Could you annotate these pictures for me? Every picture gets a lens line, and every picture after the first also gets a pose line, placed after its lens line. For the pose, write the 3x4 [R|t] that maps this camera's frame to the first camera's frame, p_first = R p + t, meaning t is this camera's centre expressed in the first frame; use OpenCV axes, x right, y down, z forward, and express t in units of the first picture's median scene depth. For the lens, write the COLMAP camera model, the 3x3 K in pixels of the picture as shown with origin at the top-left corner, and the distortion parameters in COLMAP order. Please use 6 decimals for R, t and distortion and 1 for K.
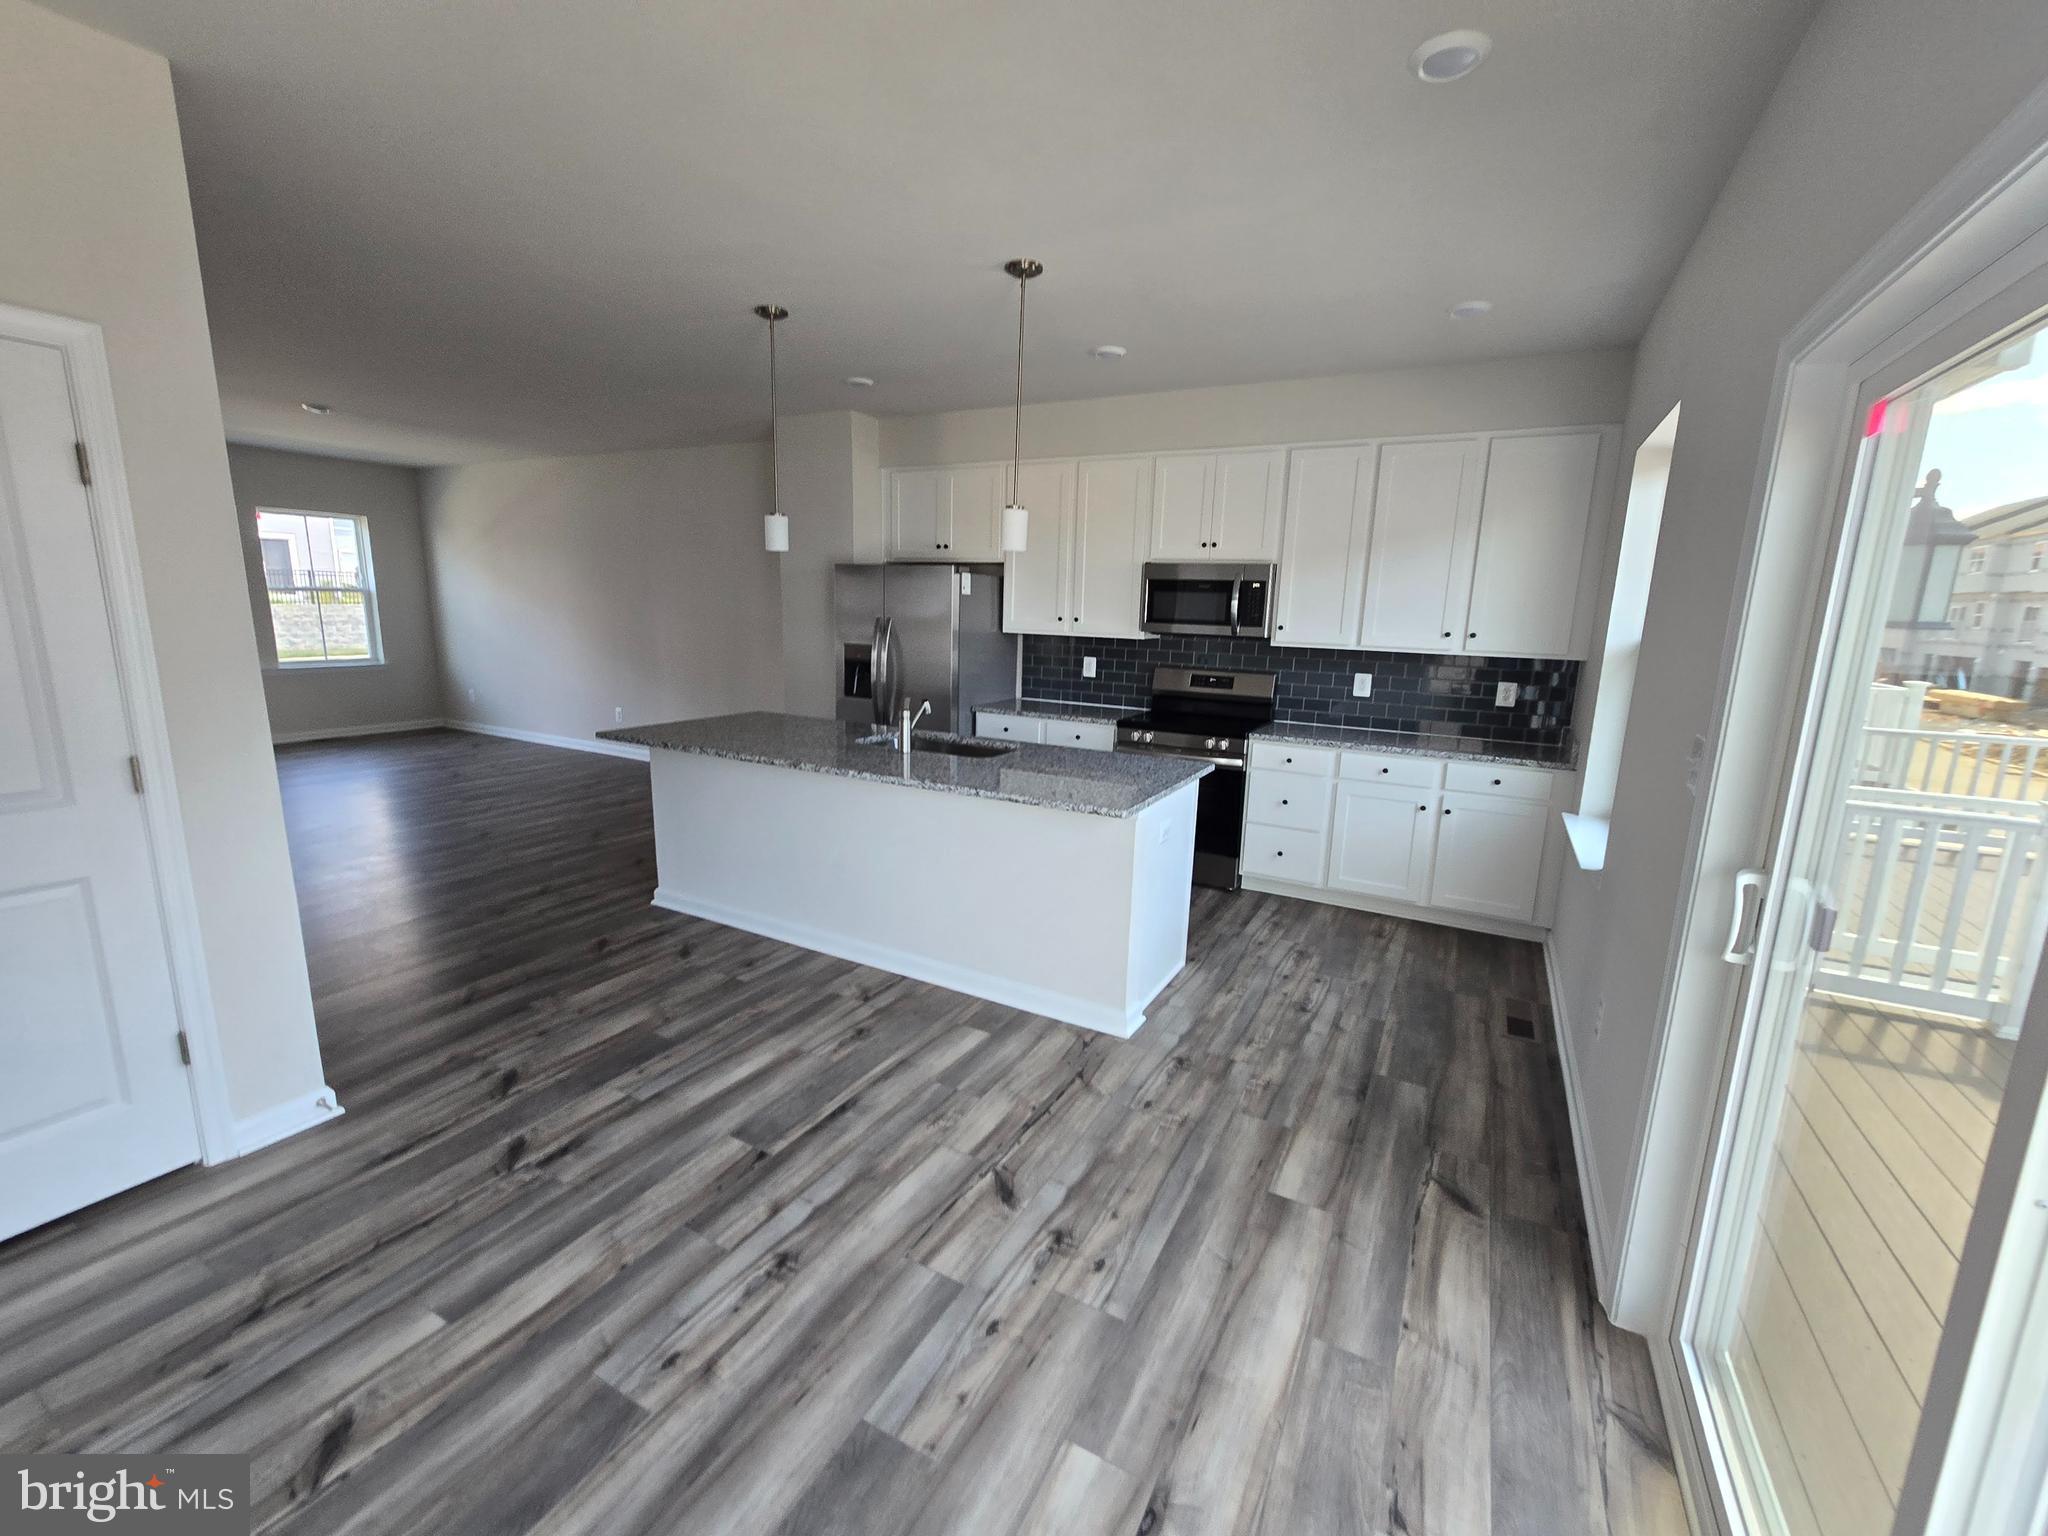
lens RADIAL K [[840.4, 0, 1021.0], [0, 840.4, 762.1], [0, 0, 1]] dist [0.001287, 0.000323]
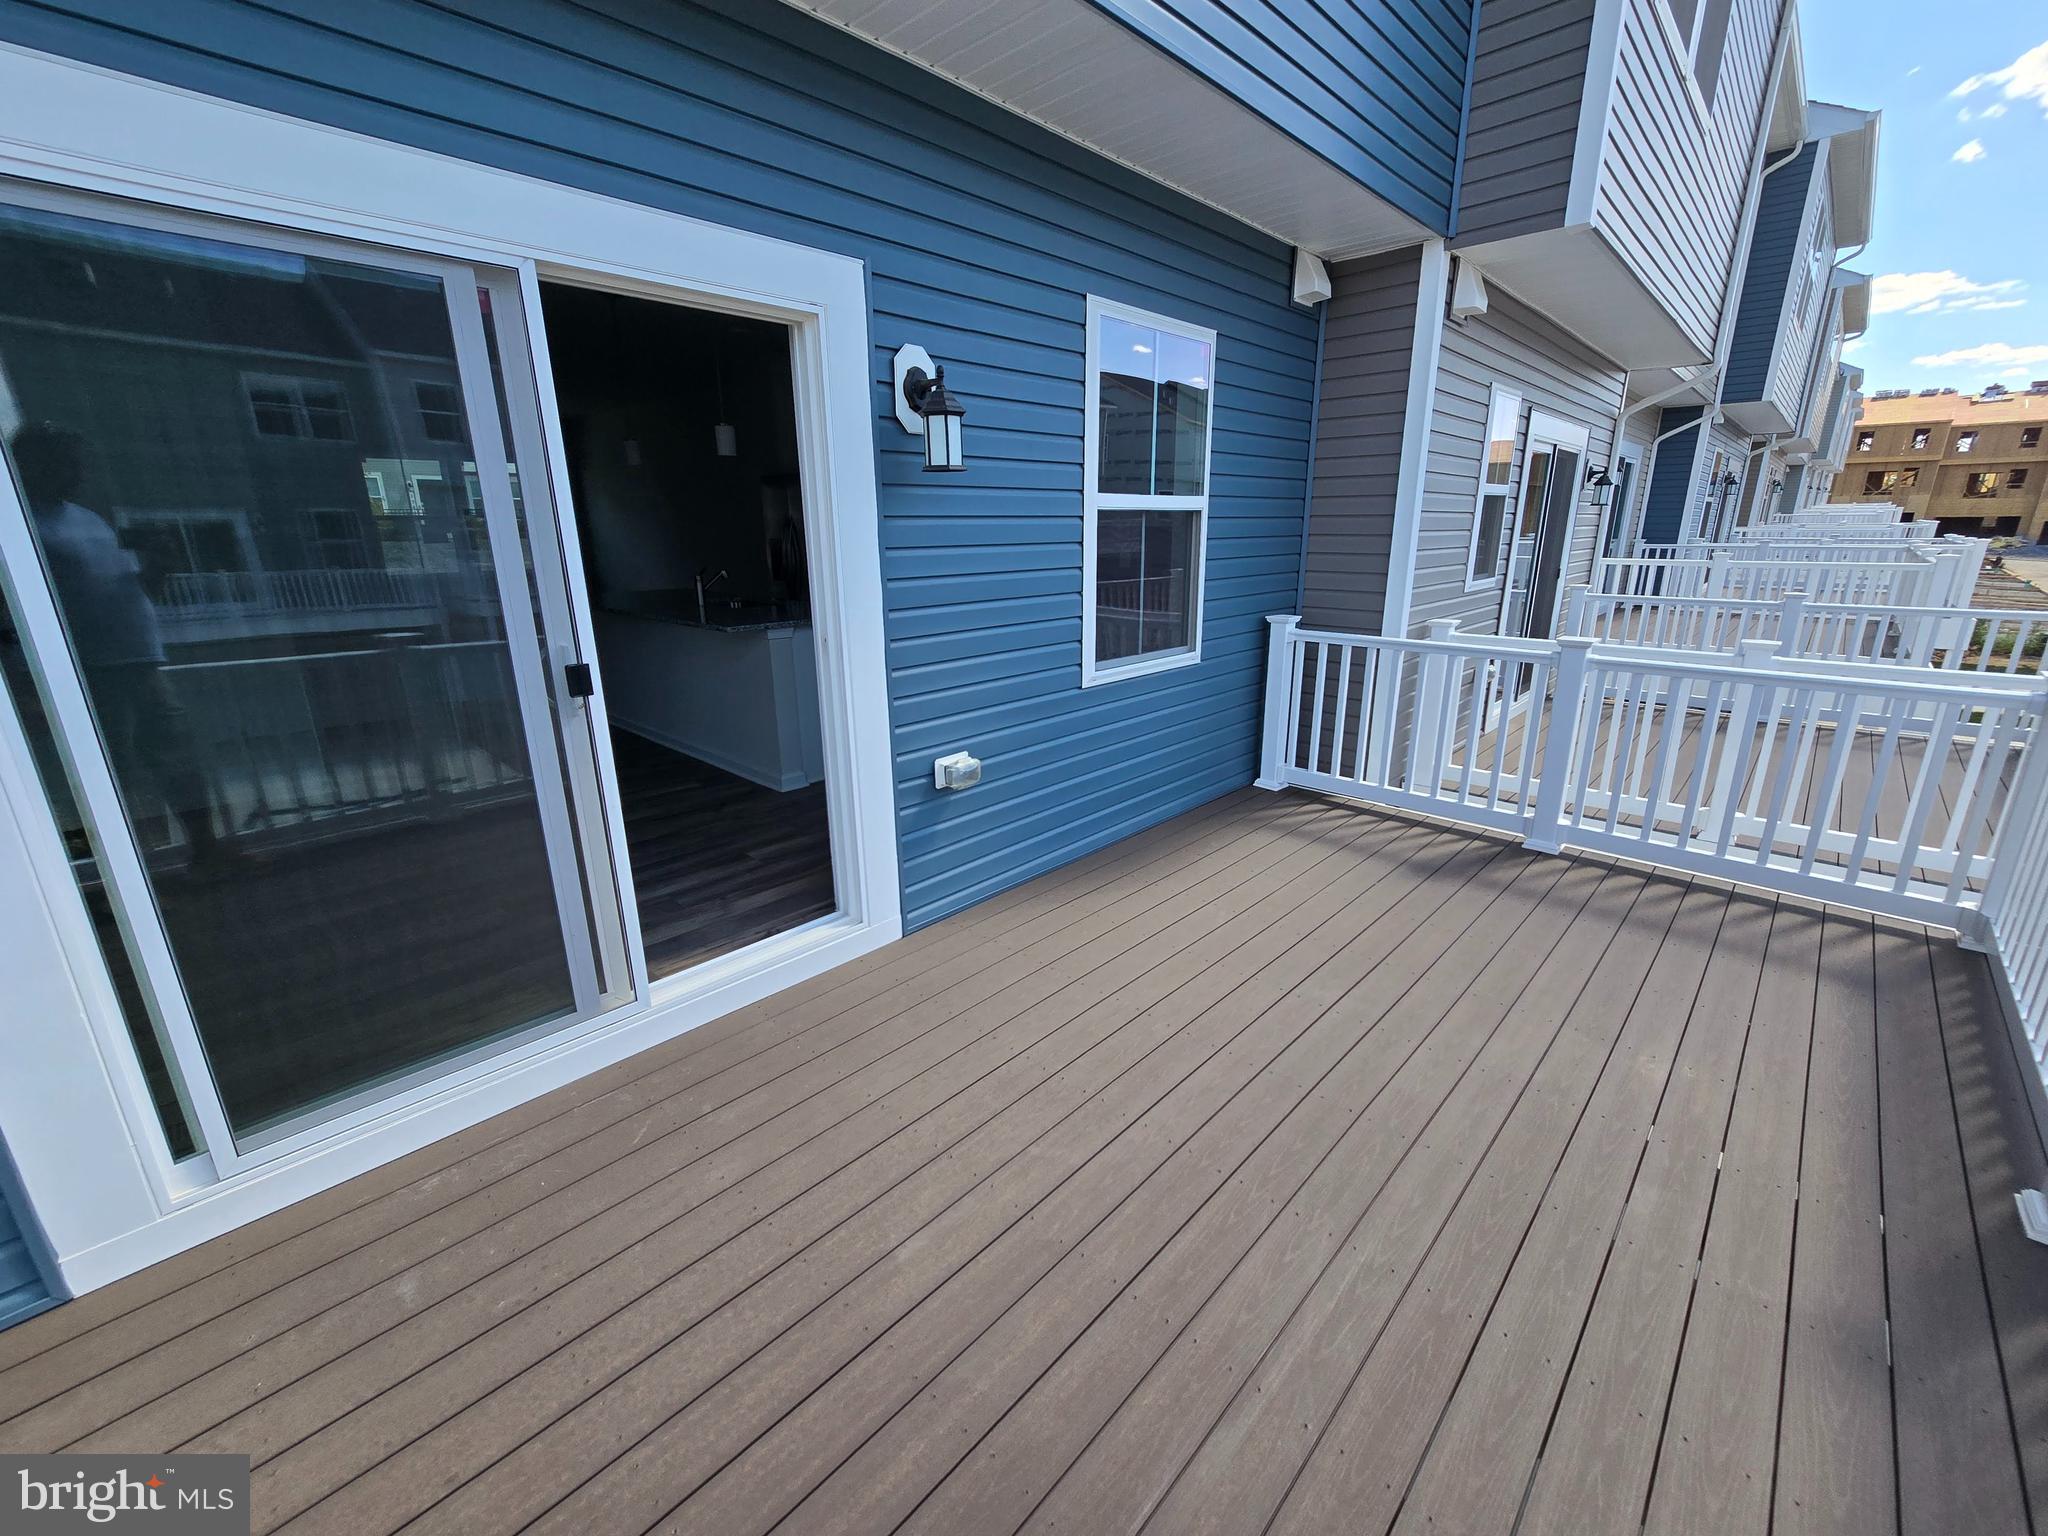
lens RADIAL K [[840.4, 0, 1021.0], [0, 840.4, 762.1], [0, 0, 1]] dist [0.001287, 0.000323]
pose [[0.964626, 0.038735, -0.260762, 0.617517], [-0.015036, 0.995620, 0.092271, 0.091186], [0.263194, -0.085087, 0.960983, -0.199253]]
